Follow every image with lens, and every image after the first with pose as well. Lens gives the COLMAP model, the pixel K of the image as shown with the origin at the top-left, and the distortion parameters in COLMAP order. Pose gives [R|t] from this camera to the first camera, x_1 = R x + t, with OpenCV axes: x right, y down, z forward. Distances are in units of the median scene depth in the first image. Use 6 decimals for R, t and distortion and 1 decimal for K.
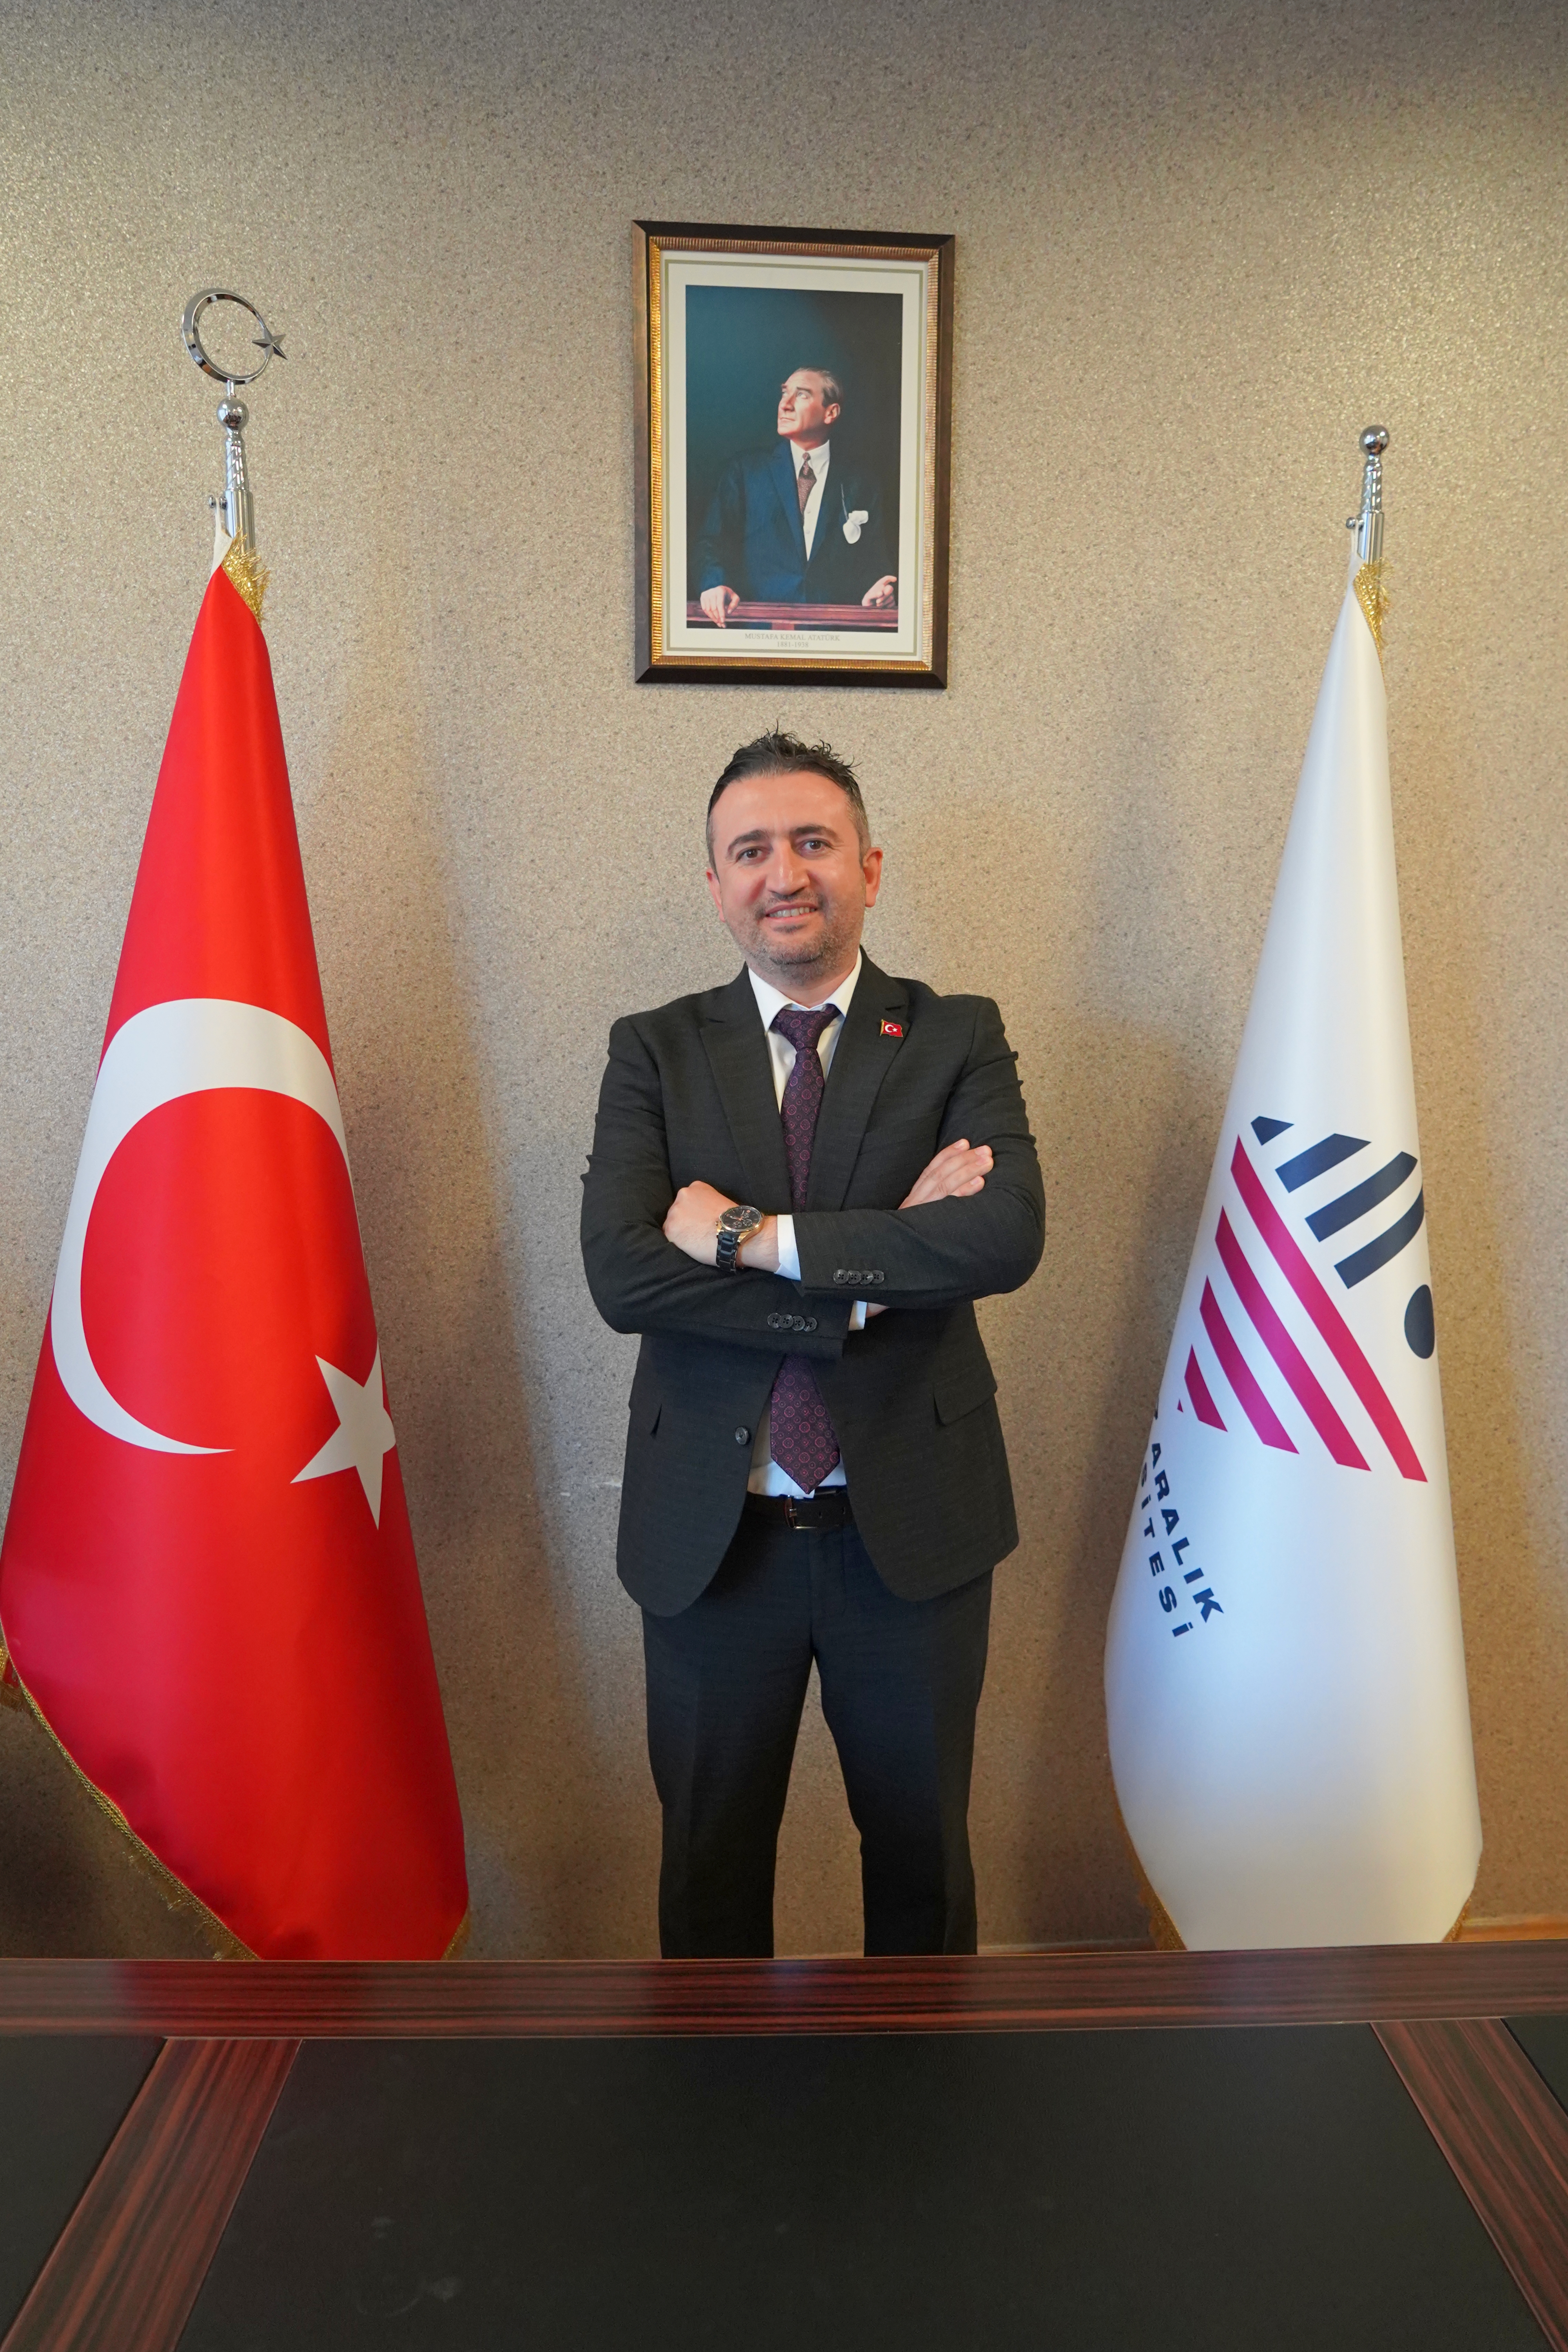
lens RADIAL K [[1661.8, 0, 800.3], [0, 1661.8, 1194.1], [0, 0, 1]] dist [-0.008959, 0.010472]
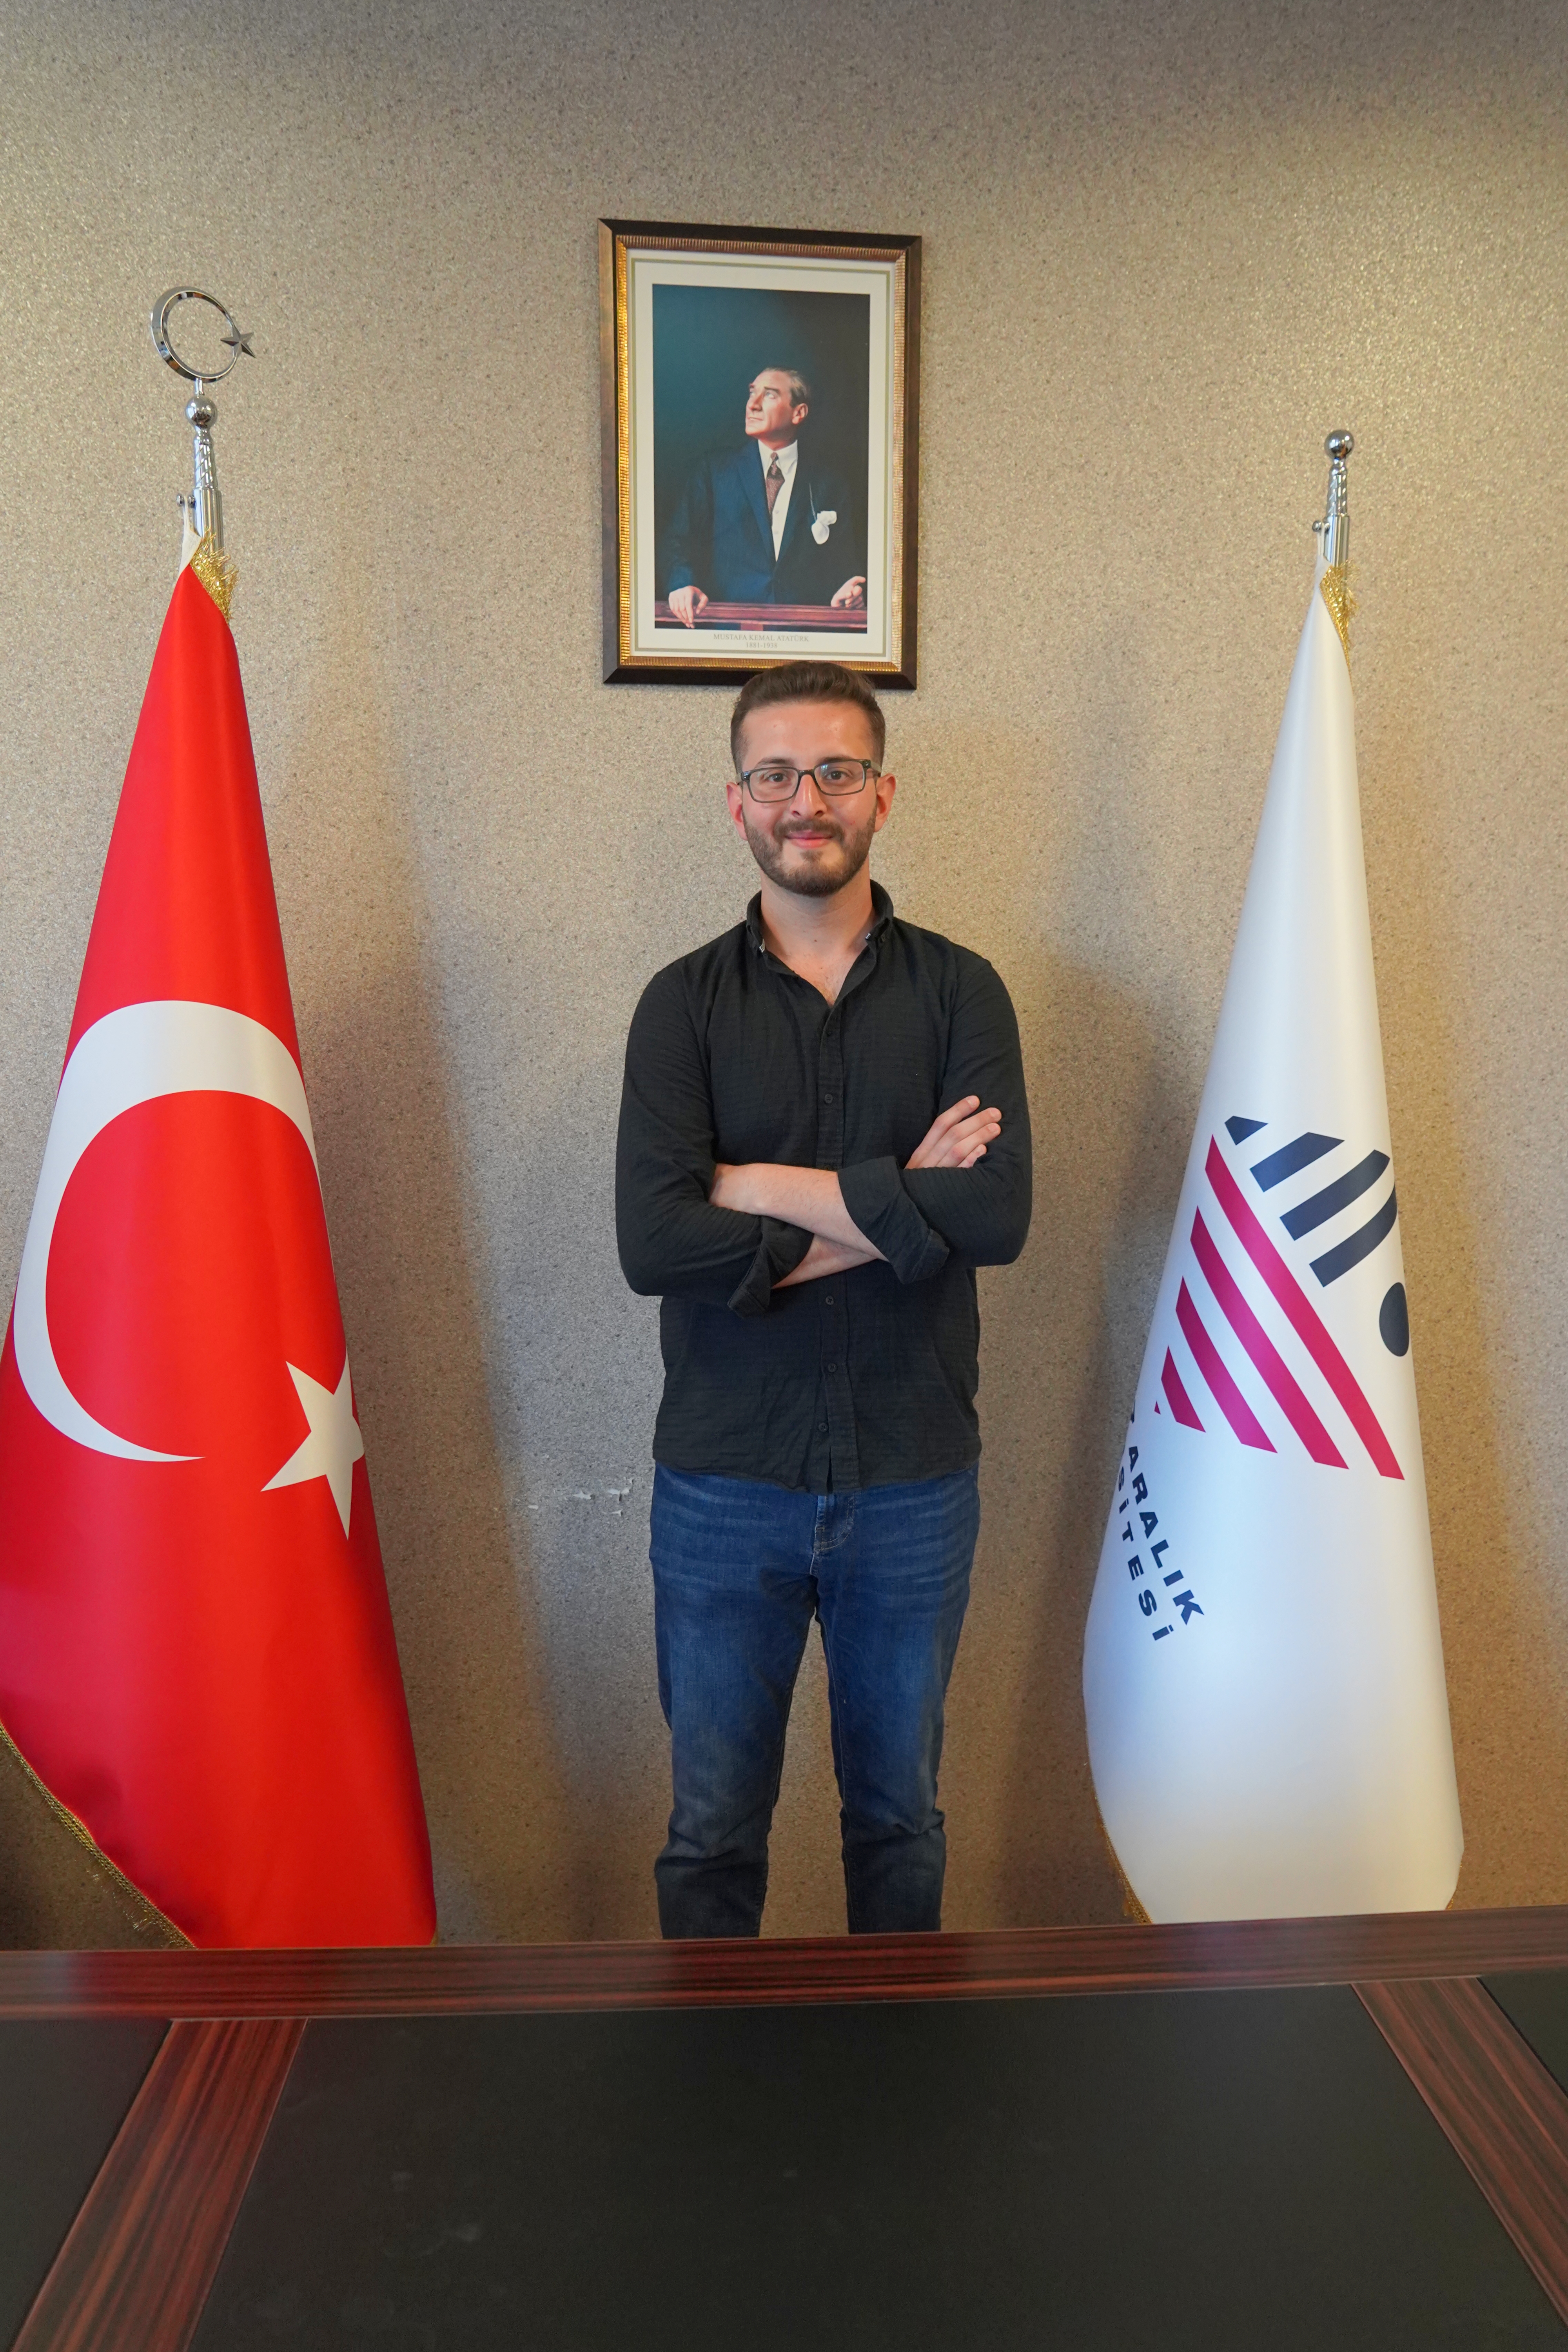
lens RADIAL K [[1777.5, 0, 796.6], [0, 1777.5, 1195.2], [0, 0, 1]] dist [0.010247, 0.005688]
pose [[0.999528, -0.006700, 0.029982, -0.017983], [0.007132, 0.999872, -0.014339, 0.014035], [-0.029882, 0.014546, 0.999448, -0.061635]]
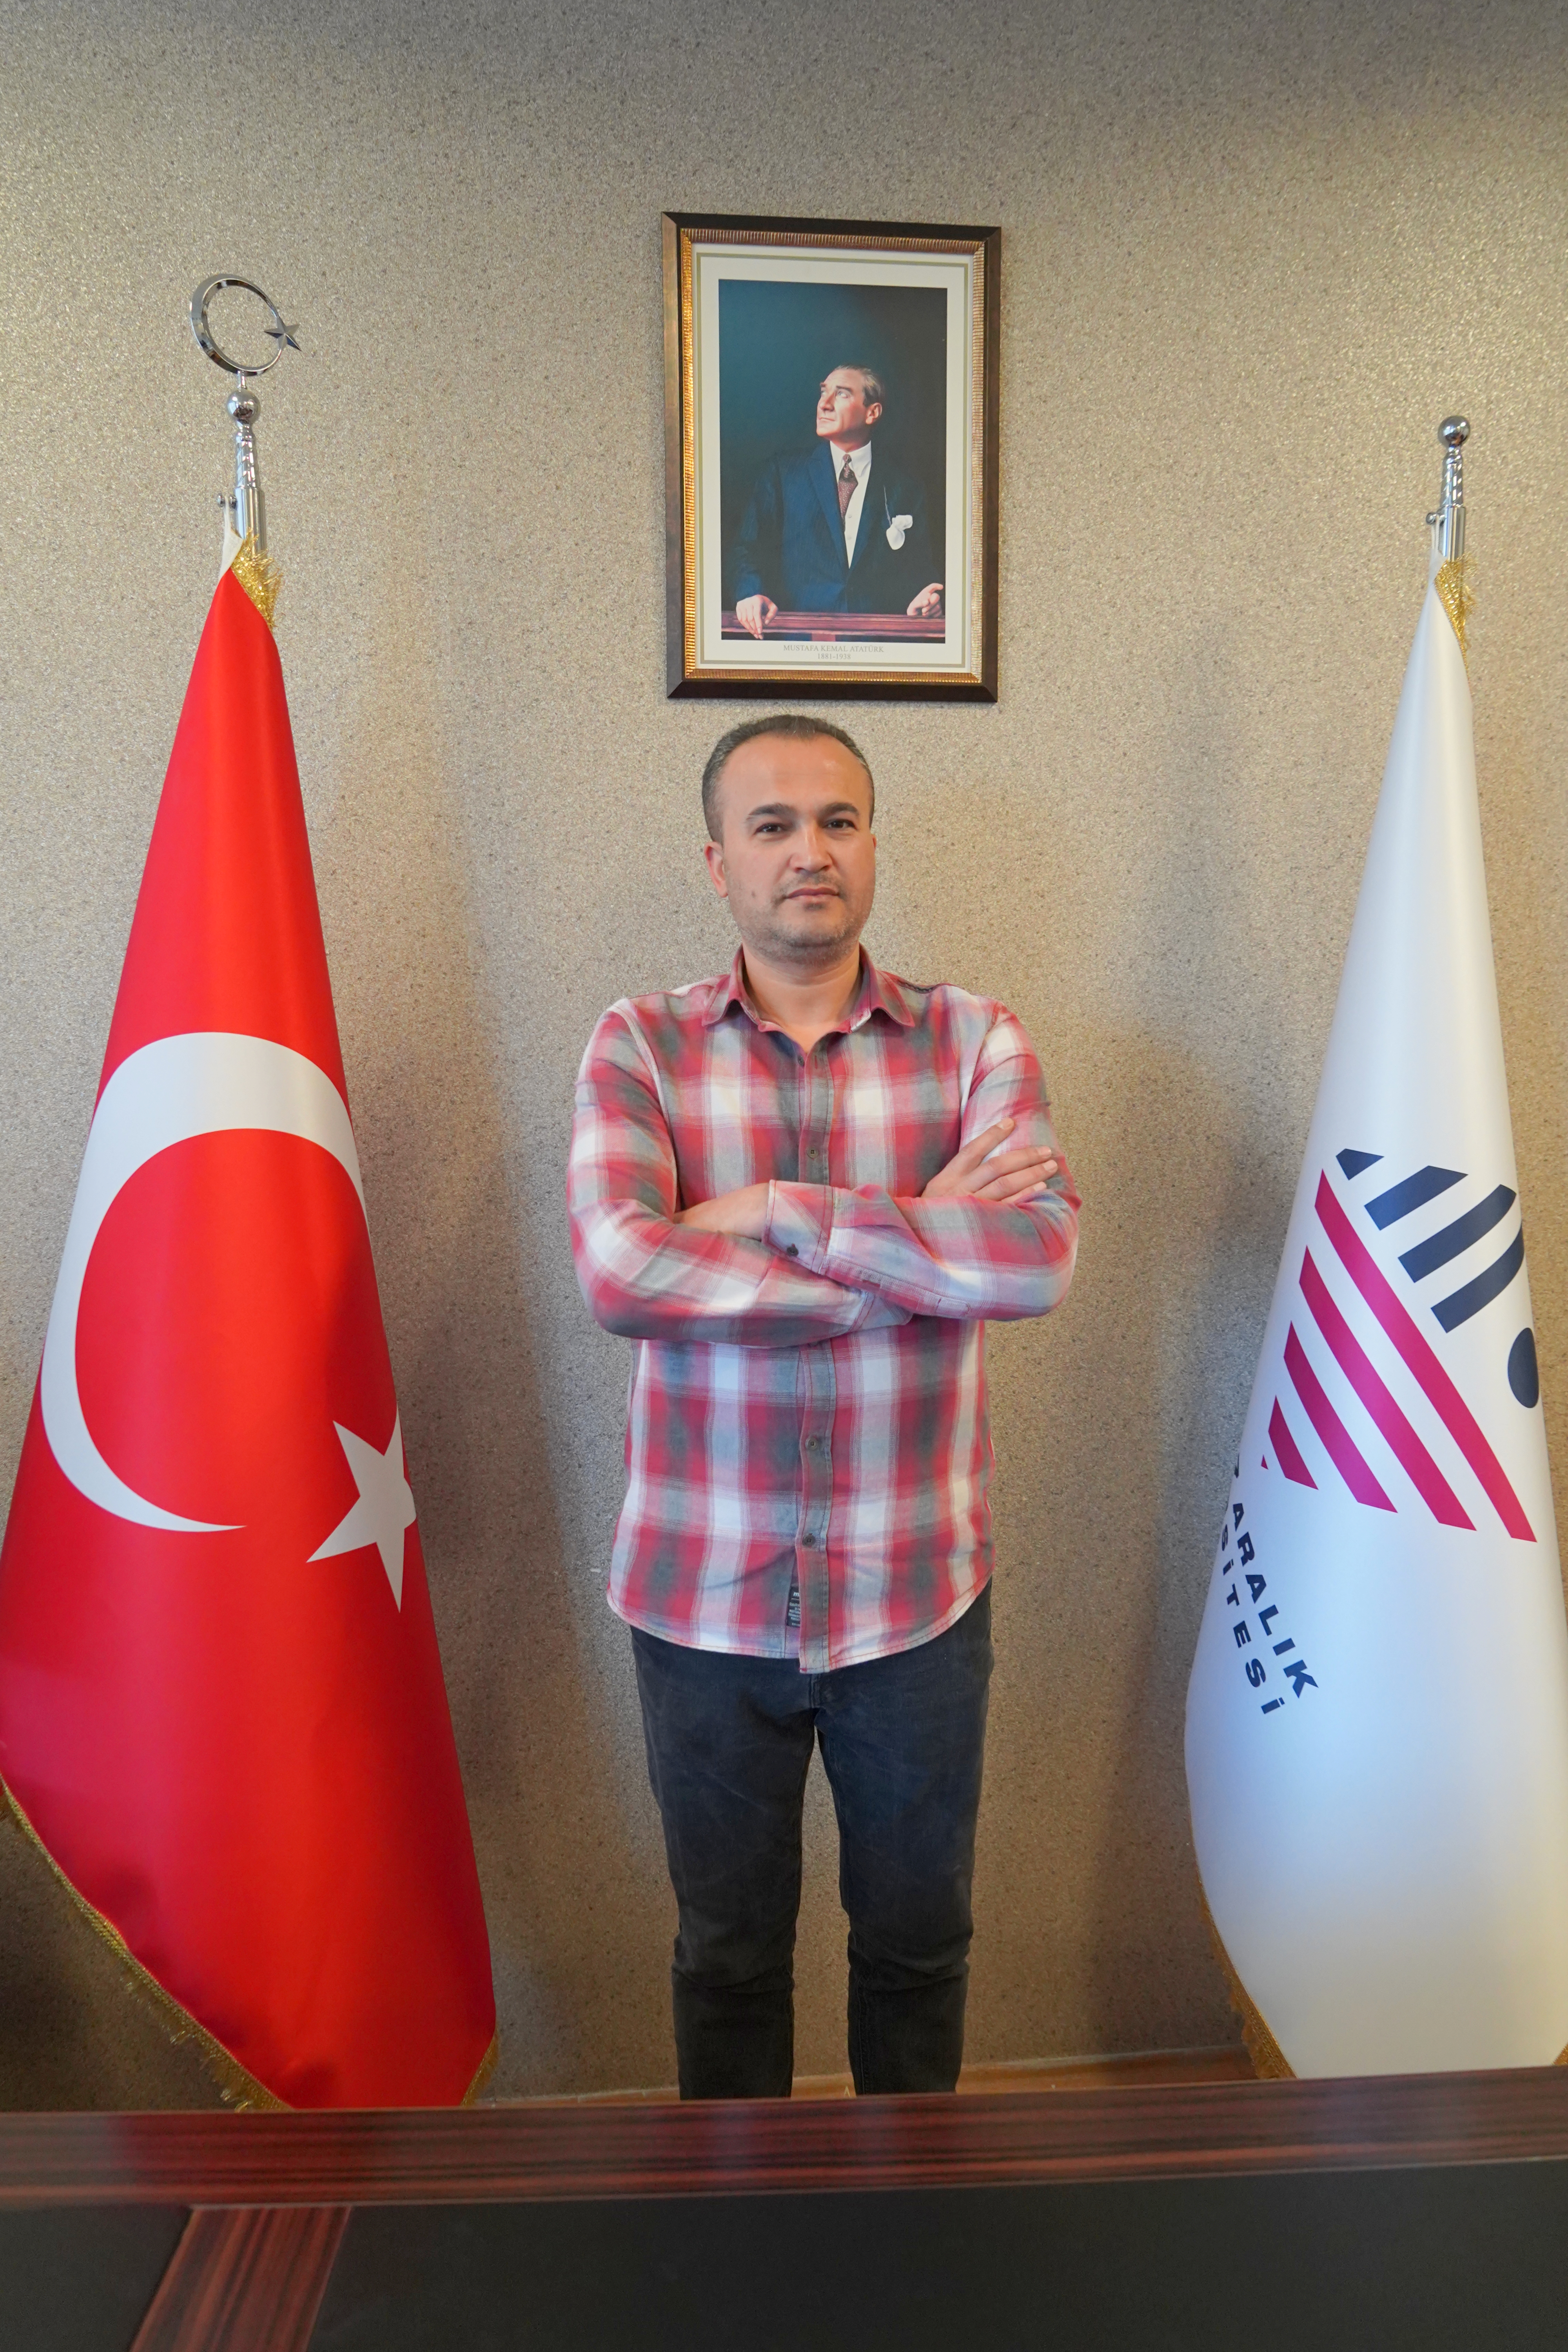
lens RADIAL K [[1692.6, 0, 800.3], [0, 1692.6, 1195.6], [0, 0, 1]] dist [-0.000784, 0.000673]
pose [[0.999829, -0.012413, 0.013735, -0.041204], [0.012928, 0.999191, -0.038081, 0.010887], [-0.013251, 0.038252, 0.999180, 0.054184]]
